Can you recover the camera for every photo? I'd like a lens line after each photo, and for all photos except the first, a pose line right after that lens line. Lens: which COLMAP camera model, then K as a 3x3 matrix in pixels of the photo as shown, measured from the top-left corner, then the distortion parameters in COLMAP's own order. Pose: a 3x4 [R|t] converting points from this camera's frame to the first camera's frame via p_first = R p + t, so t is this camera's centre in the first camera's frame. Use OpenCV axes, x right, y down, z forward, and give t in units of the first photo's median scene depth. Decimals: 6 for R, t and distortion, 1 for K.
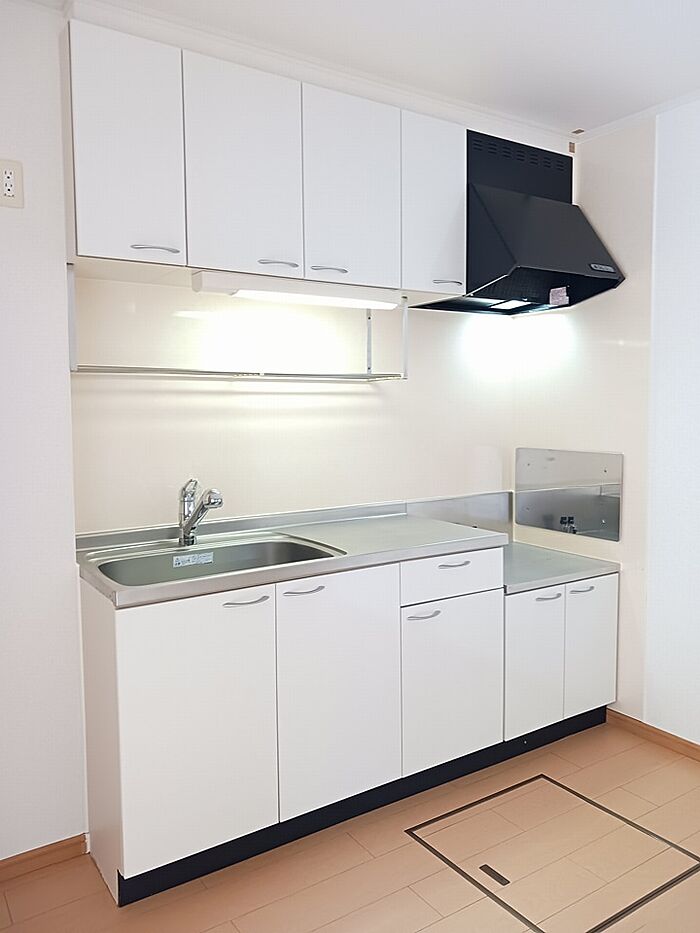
lens RADIAL K [[737.9, 0, 351.9], [0, 737.9, 464.7], [0, 0, 1]] dist [0.012203, -0.000606]
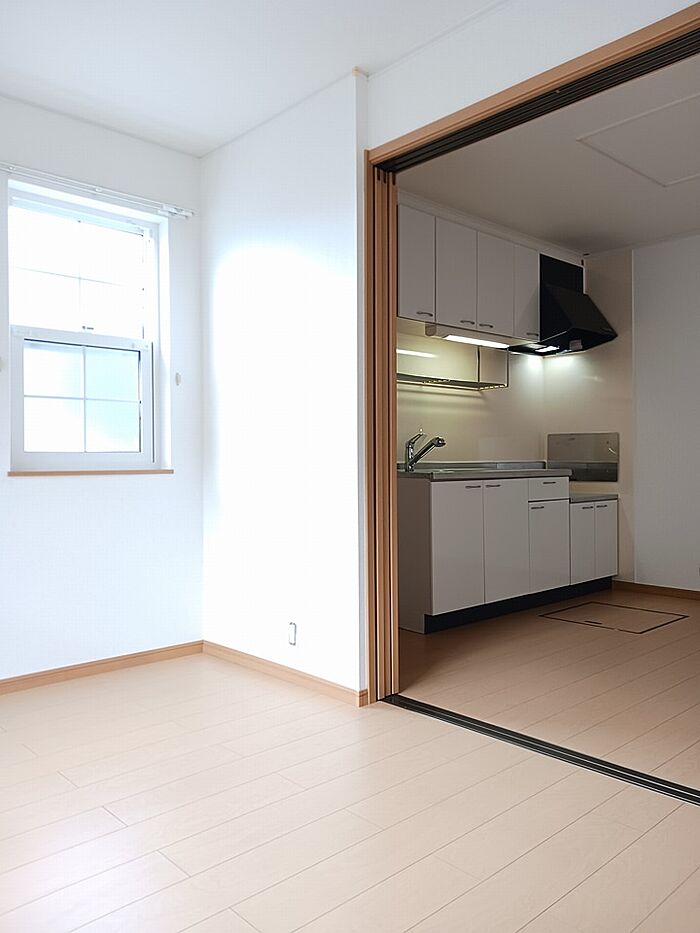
lens RADIAL K [[737.9, 0, 348.7], [0, 737.9, 465.8], [0, 0, 1]] dist [0.012203, -0.000606]
pose [[0.988001, 0.000495, 0.154446, -0.556663], [0.010657, 0.997393, -0.071371, 0.187993], [-0.154079, 0.072161, 0.985420, -0.659117]]
